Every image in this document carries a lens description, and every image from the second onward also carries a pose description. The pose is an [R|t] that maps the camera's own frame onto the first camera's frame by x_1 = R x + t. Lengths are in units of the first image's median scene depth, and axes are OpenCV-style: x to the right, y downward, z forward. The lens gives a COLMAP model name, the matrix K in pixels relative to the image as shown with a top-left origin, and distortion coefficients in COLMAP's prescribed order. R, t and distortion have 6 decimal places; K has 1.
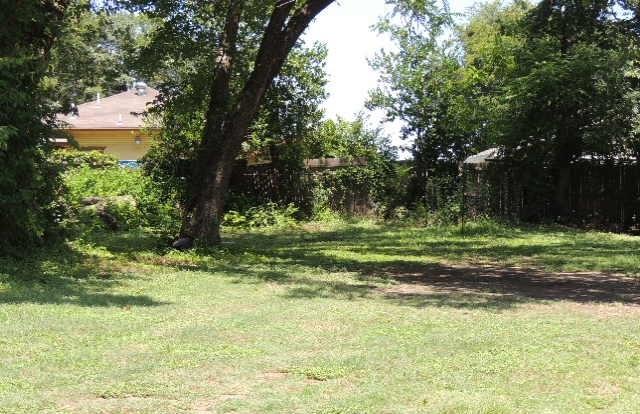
lens RADIAL K [[1135.6, 0, 320.6], [0, 1135.6, 207.2], [0, 0, 1]] dist [-0.141527, 0.000000]
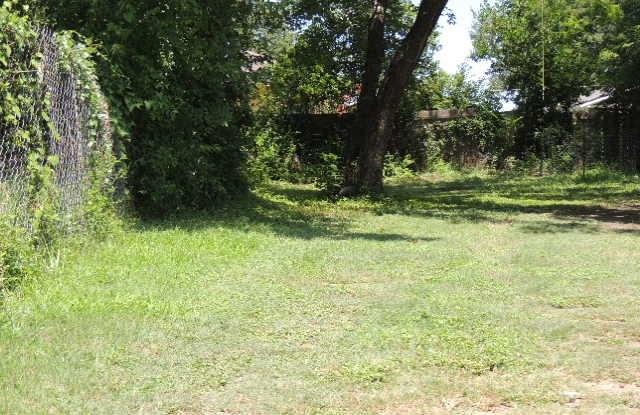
lens RADIAL K [[1135.6, 0, 320.4], [0, 1135.6, 206.9], [0, 0, 1]] dist [-0.141527, 0.000000]
pose [[0.999523, -0.020623, -0.022977, -0.080207], [0.021384, 0.999213, 0.033412, 0.007363], [0.022270, -0.033887, 0.999178, -0.010193]]
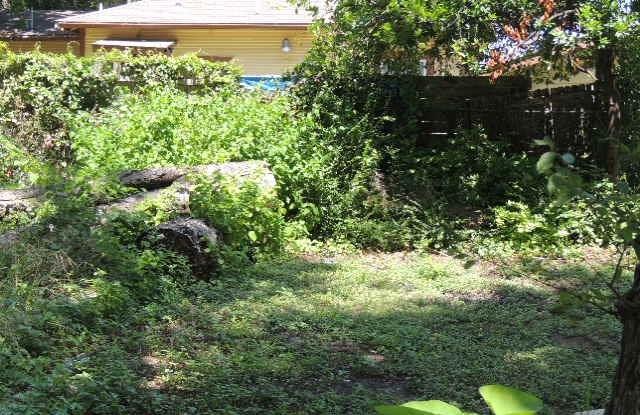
lens RADIAL K [[1135.6, 0, 320.0], [0, 1135.6, 207.9], [0, 0, 1]] dist [-0.141527, 0.000000]
pose [[0.991231, 0.024570, -0.129834, -0.090824], [-0.016410, 0.997844, 0.063553, -0.018485], [0.131116, -0.060866, 0.989497, 0.573671]]
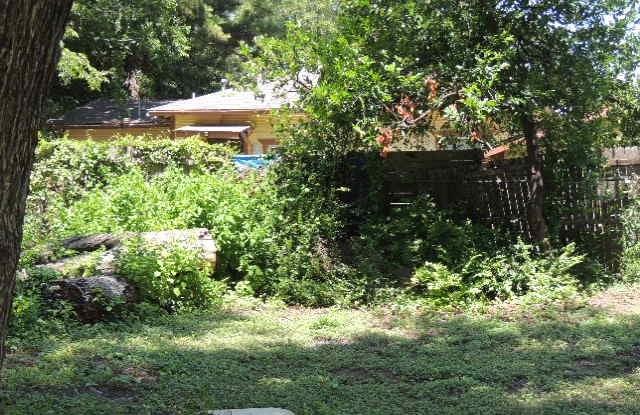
lens RADIAL K [[1135.6, 0, 321.1], [0, 1135.6, 207.3], [0, 0, 1]] dist [-0.141527, 0.000000]
pose [[0.952253, -0.000977, -0.305310, 0.016523], [-0.001060, 0.999978, -0.006505, -0.015099], [0.305309, 0.006518, 0.952231, 0.543544]]
